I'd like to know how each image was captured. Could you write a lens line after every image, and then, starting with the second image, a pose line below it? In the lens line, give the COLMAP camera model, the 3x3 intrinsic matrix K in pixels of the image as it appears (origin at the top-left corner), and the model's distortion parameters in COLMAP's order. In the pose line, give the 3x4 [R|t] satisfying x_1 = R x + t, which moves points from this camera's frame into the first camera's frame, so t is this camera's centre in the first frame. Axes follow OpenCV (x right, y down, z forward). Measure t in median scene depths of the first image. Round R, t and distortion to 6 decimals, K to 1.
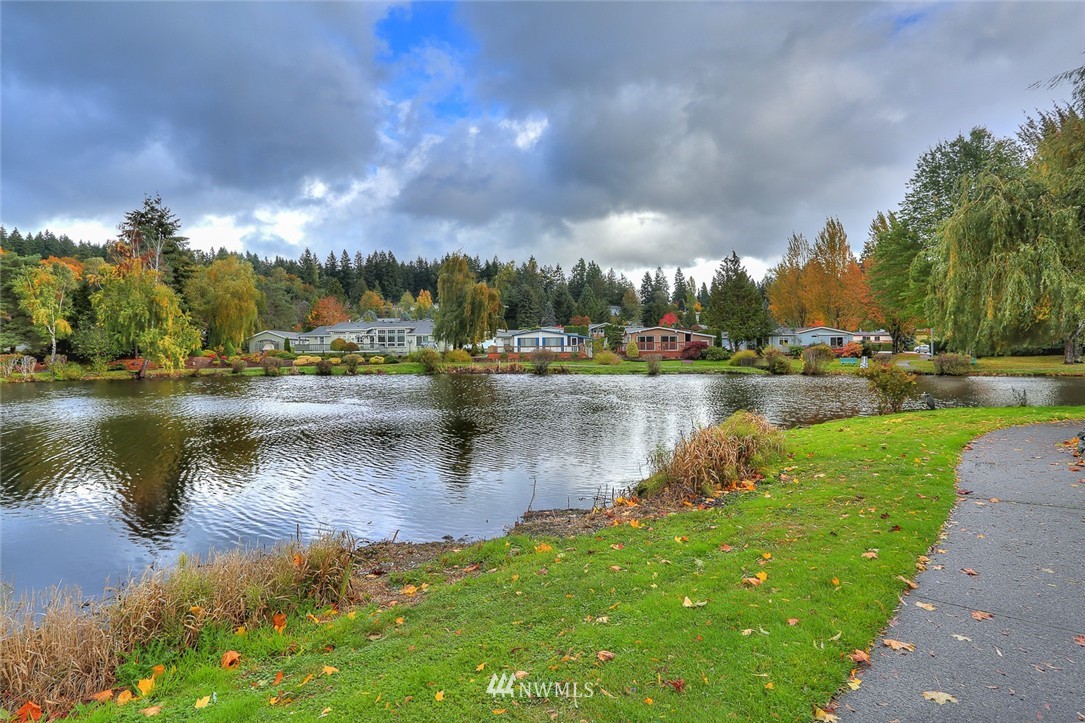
lens RADIAL K [[550.6, 0, 533.3], [0, 550.6, 355.9], [0, 0, 1]] dist [-0.061965, 0.020289]
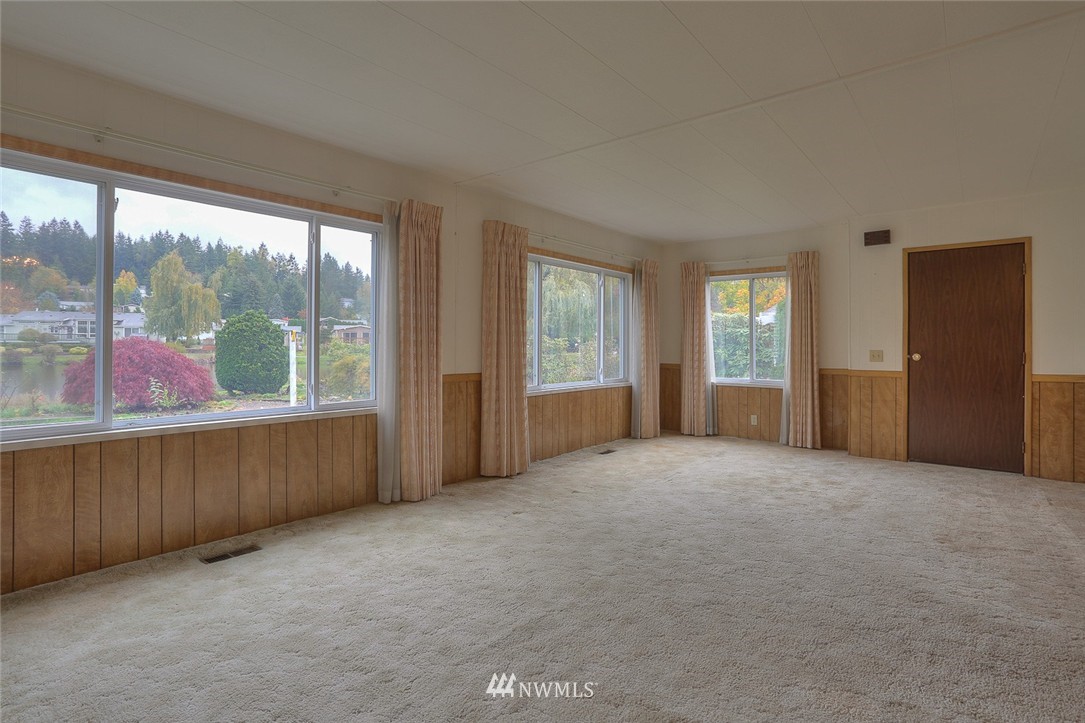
lens RADIAL K [[550.6, 0, 559.3], [0, 550.6, 344.2], [0, 0, 1]] dist [-0.061965, 0.020289]
pose [[0.881029, 0.010005, 0.472957, 0.032271], [-0.006839, 0.999941, -0.008414, -0.001868], [-0.473014, 0.004179, 0.881045, -0.253192]]
